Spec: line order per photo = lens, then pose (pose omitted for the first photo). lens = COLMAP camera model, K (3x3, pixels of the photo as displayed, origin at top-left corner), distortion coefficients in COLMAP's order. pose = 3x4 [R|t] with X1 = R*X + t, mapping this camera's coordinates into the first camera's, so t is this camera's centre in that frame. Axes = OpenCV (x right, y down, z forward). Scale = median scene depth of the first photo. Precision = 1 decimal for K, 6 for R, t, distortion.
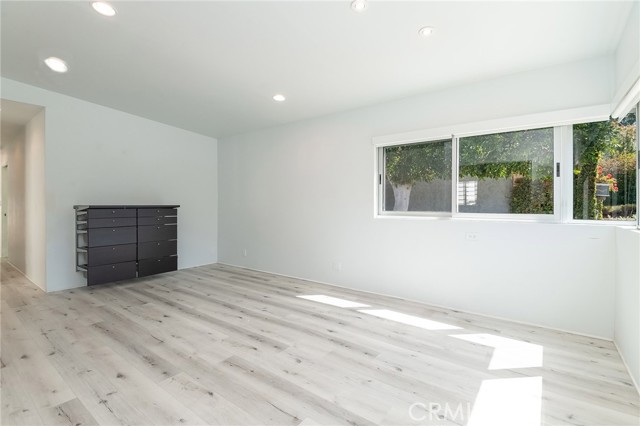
lens RADIAL K [[296.6, 0, 316.0], [0, 296.6, 201.7], [0, 0, 1]] dist [0.004091, -0.007043]
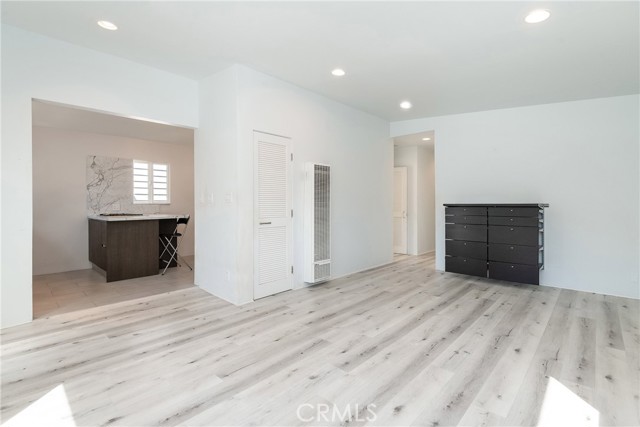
lens RADIAL K [[296.6, 0, 323.7], [0, 296.6, 202.8], [0, 0, 1]] dist [0.004091, -0.007043]
pose [[-0.076766, 0.000492, -0.997049, 0.591259], [0.008341, 0.999965, -0.000149, 0.008868], [0.997014, -0.008328, -0.076767, 0.788772]]
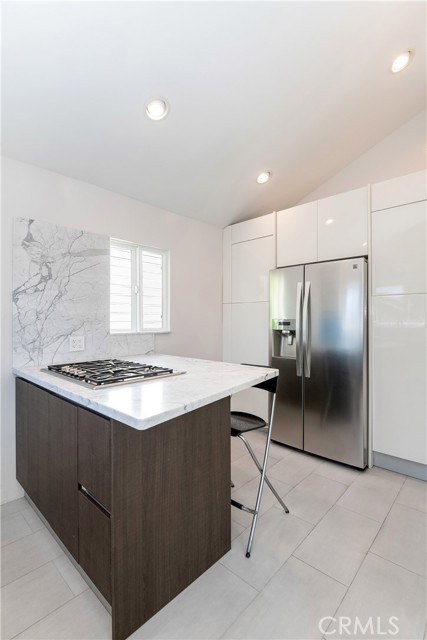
lens RADIAL K [[296.6, 0, 227.1], [0, 296.6, 316.9], [0, 0, 1]] dist [0.004091, -0.007043]
pose [[-0.058873, -0.008821, -0.998227, -0.368451], [0.006355, 0.999937, -0.009210, -0.035396], [0.998245, -0.006886, -0.058813, -0.180464]]
